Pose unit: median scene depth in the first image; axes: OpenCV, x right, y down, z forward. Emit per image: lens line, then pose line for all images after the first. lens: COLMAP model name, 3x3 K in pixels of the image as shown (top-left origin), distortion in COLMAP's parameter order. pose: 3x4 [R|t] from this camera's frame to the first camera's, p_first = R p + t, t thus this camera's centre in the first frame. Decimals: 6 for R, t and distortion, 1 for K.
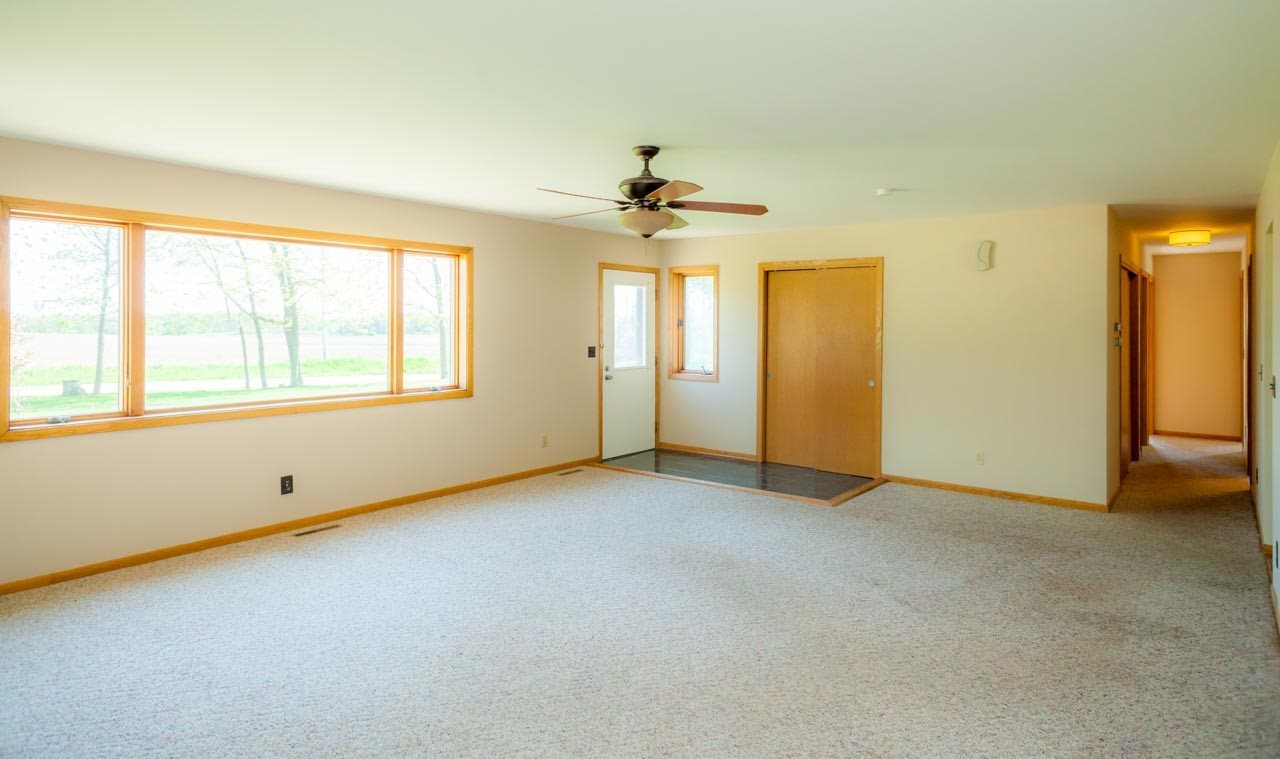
lens RADIAL K [[723.2, 0, 645.1], [0, 723.2, 321.9], [0, 0, 1]] dist [0.040489, -0.000014]
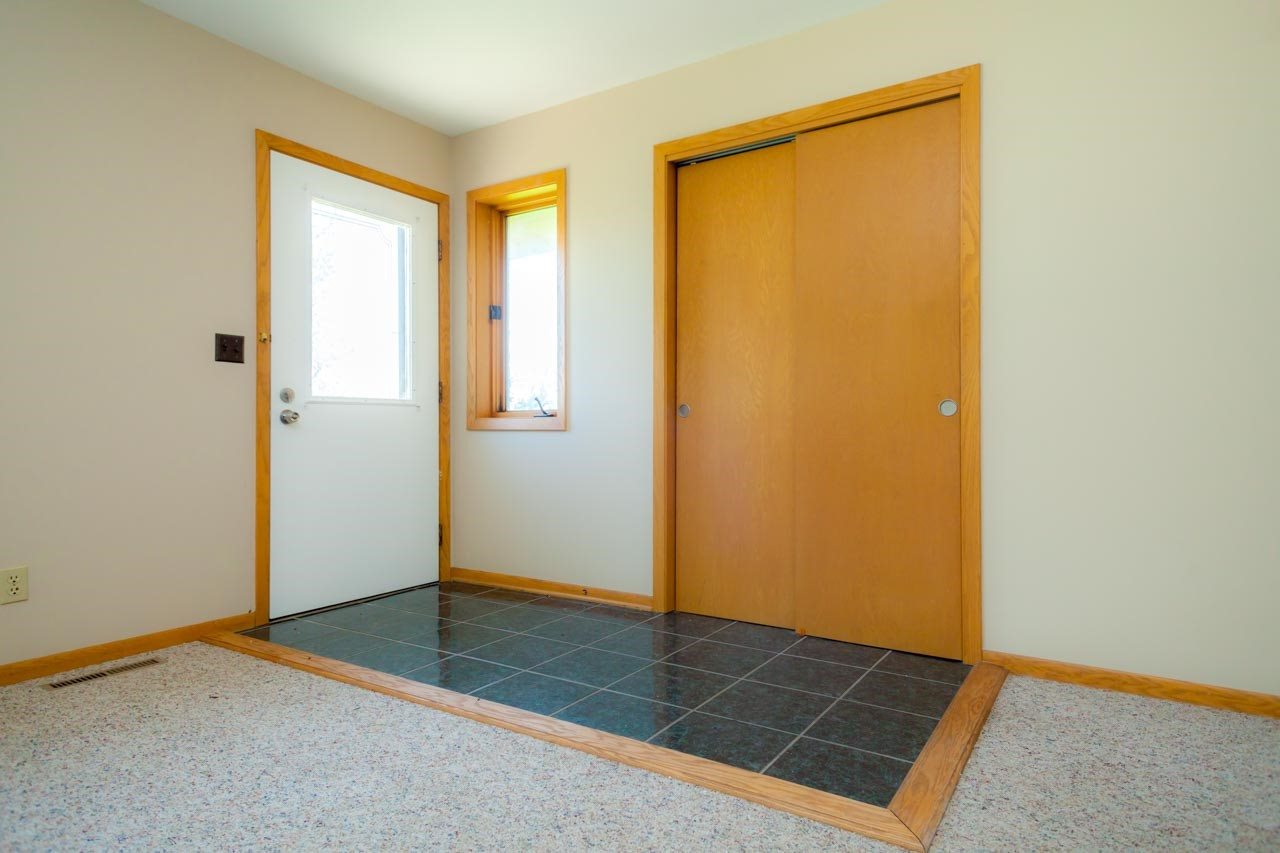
lens RADIAL K [[675.5, 0, 640.0], [0, 675.5, 426.5], [0, 0, 1]] dist [-0.003874, -0.000490]
pose [[0.994210, -0.009049, 0.107071, 0.101366], [0.009170, 0.999958, -0.000630, 0.082114], [-0.107061, 0.001608, 0.994251, 0.590600]]
